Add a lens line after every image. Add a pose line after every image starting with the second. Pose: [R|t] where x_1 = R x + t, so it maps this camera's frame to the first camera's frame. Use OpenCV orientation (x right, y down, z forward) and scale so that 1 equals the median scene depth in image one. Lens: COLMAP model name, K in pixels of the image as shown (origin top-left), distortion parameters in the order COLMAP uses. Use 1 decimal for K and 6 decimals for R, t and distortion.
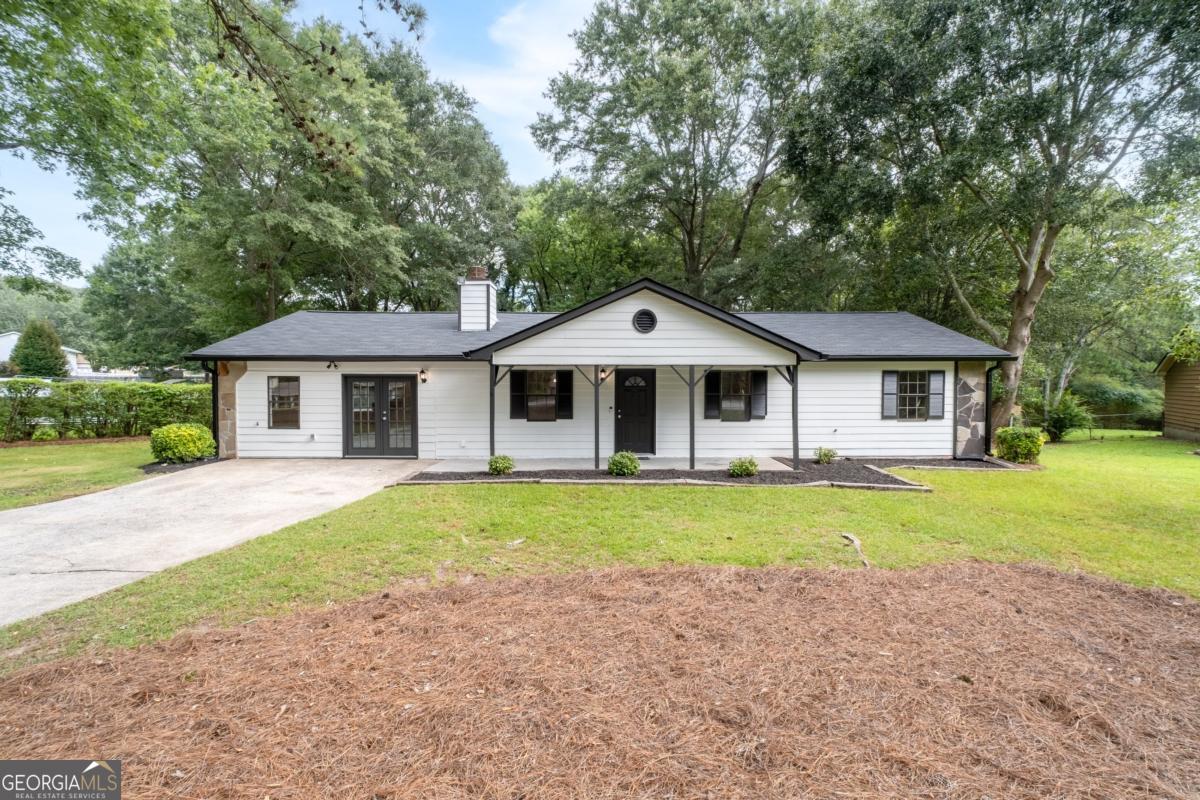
lens RADIAL K [[511.0, 0, 600.0], [0, 511.0, 400.0], [0, 0, 1]] dist [-0.001837, 0.000046]
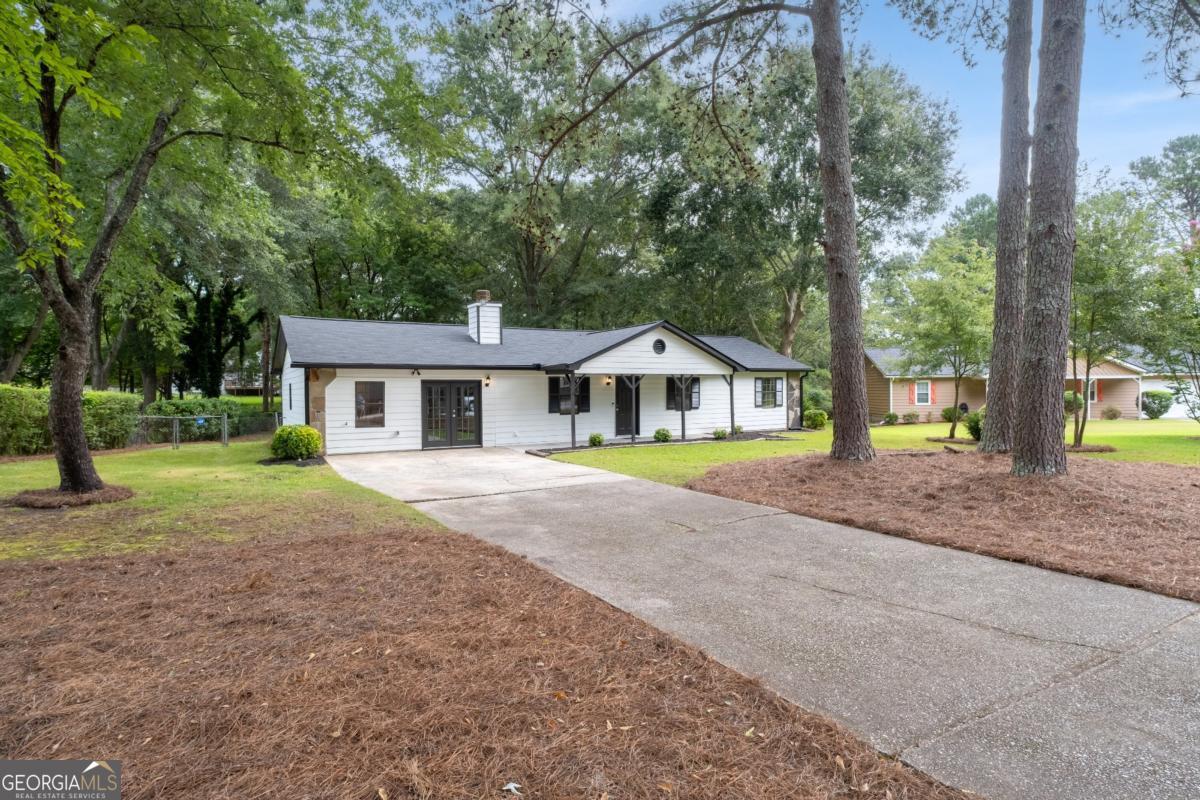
lens RADIAL K [[667.7, 0, 616.6], [0, 667.7, 398.5], [0, 0, 1]] dist [-0.001024, -0.000132]
pose [[0.849004, -0.015393, 0.528162, -0.944961], [0.024660, 0.999641, -0.010506, 0.021096], [-0.527811, 0.021944, 0.849078, -0.571941]]
